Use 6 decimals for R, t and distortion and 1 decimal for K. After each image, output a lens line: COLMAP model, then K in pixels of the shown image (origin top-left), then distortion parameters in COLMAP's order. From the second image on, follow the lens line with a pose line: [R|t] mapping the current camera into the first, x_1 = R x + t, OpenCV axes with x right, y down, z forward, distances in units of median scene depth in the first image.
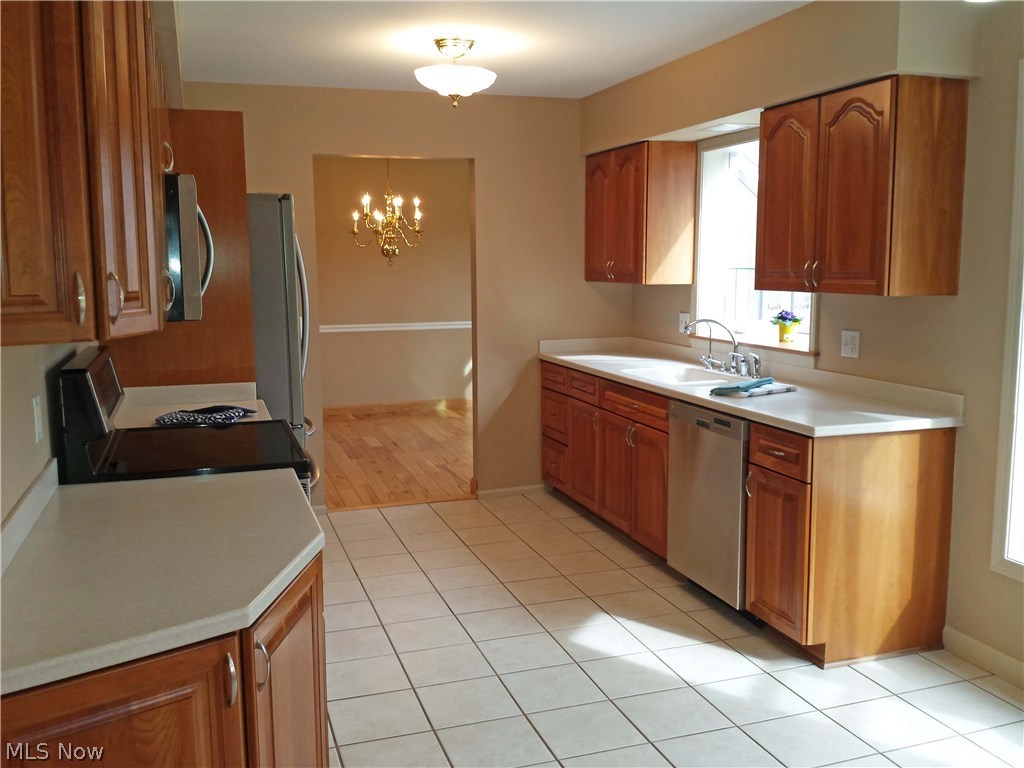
lens RADIAL K [[948.3, 0, 518.2], [0, 948.3, 388.5], [0, 0, 1]] dist [0.138740, -0.359184]
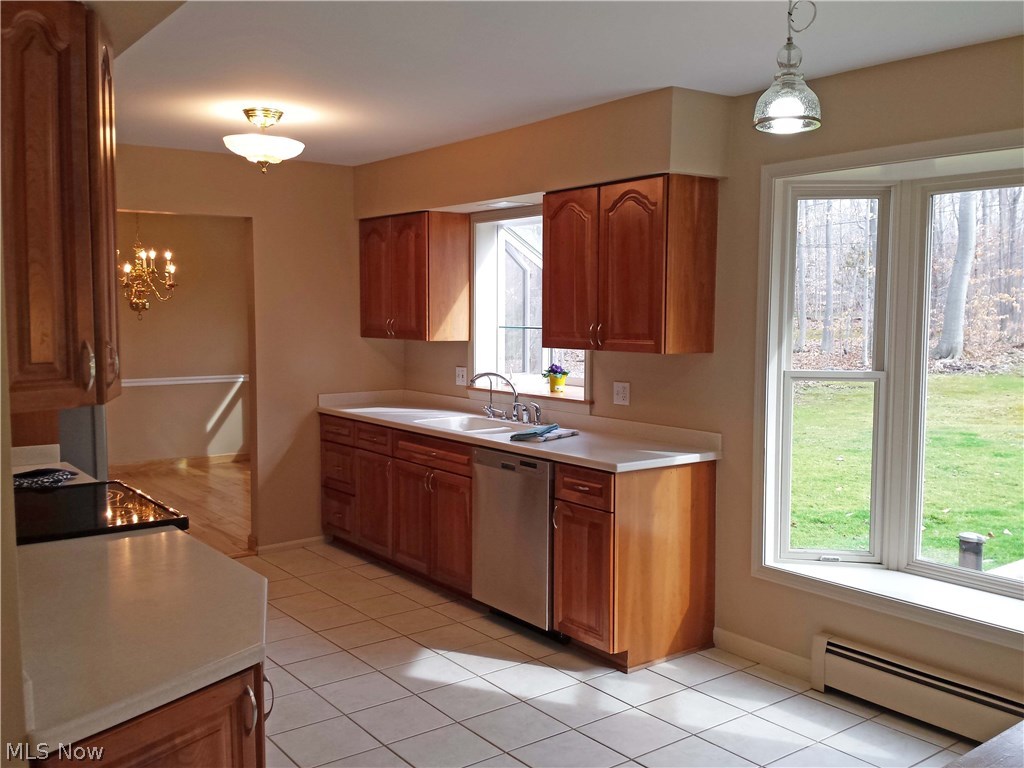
lens RADIAL K [[946.0, 0, 518.7], [0, 946.0, 385.7], [0, 0, 1]] dist [0.147438, -0.385919]
pose [[0.948599, -0.015379, 0.316107, -0.143548], [0.033098, 0.998162, -0.050760, -0.000810], [-0.314745, 0.058613, 0.947365, -0.064739]]
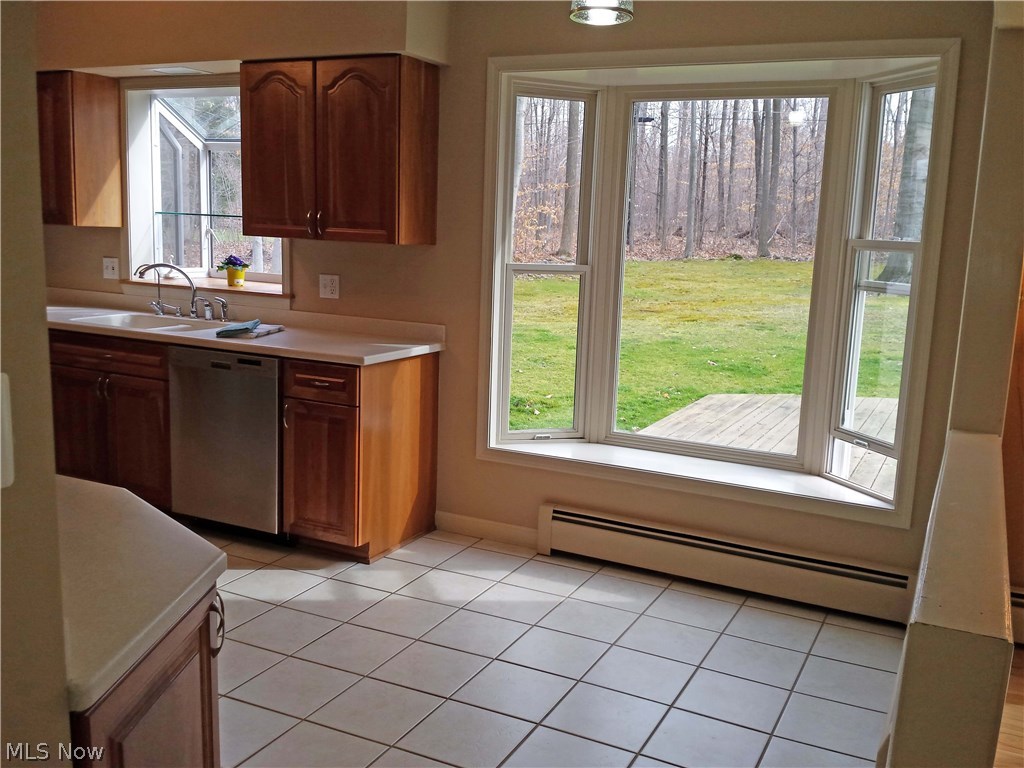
lens RADIAL K [[948.3, 0, 518.2], [0, 948.3, 388.5], [0, 0, 1]] dist [0.138740, -0.359184]
pose [[0.703680, -0.088129, 0.705030, -0.305080], [0.053039, 0.996025, 0.071567, 0.004813], [-0.708535, -0.012966, 0.705557, 0.047158]]
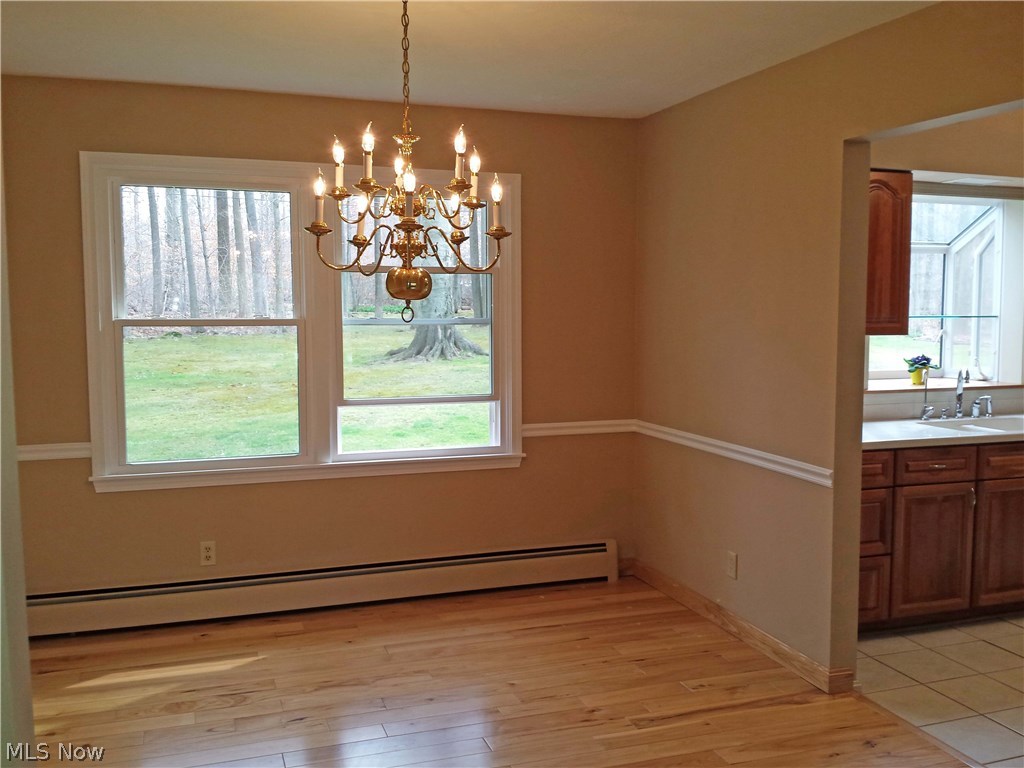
lens RADIAL K [[948.3, 0, 518.2], [0, 948.3, 388.5], [0, 0, 1]] dist [0.138740, -0.359184]
pose [[-0.015395, -0.085116, 0.996252, -0.950000], [0.133210, 0.987314, 0.086411, -0.238641], [-0.990968, 0.134041, -0.003861, 1.760564]]
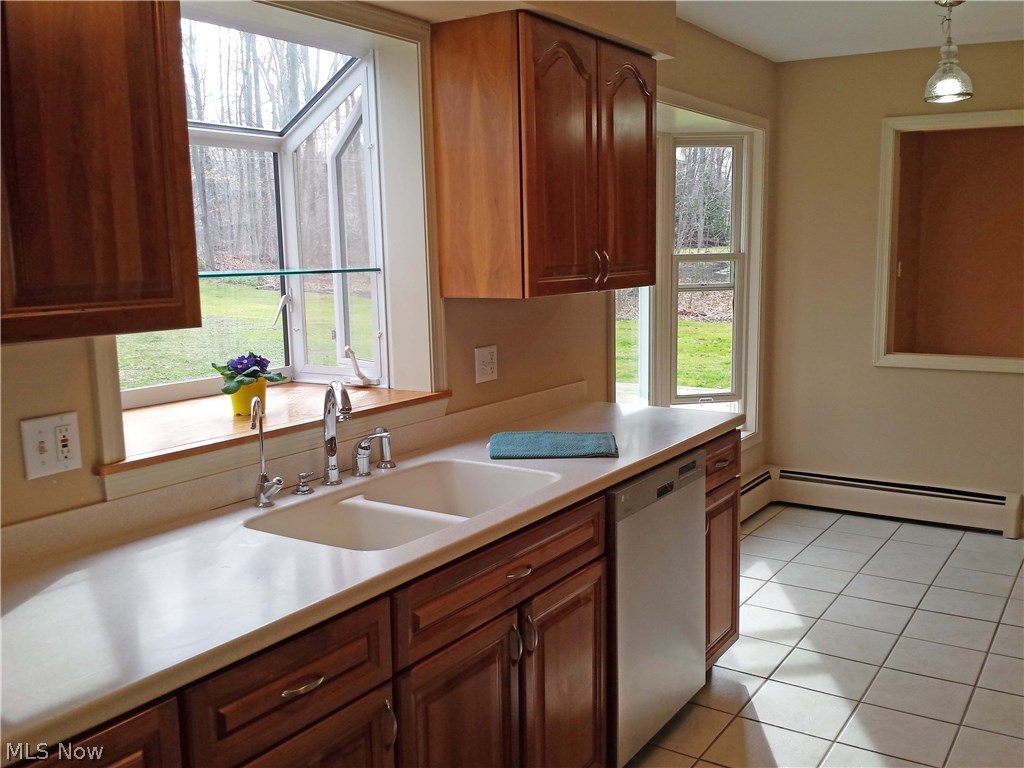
lens RADIAL K [[946.0, 0, 518.7], [0, 946.0, 385.7], [0, 0, 1]] dist [0.147438, -0.385919]
pose [[-0.620313, -0.095654, 0.778500, -0.257593], [0.124916, 0.967820, 0.218450, -0.192679], [-0.774344, 0.232755, -0.588402, 1.444122]]
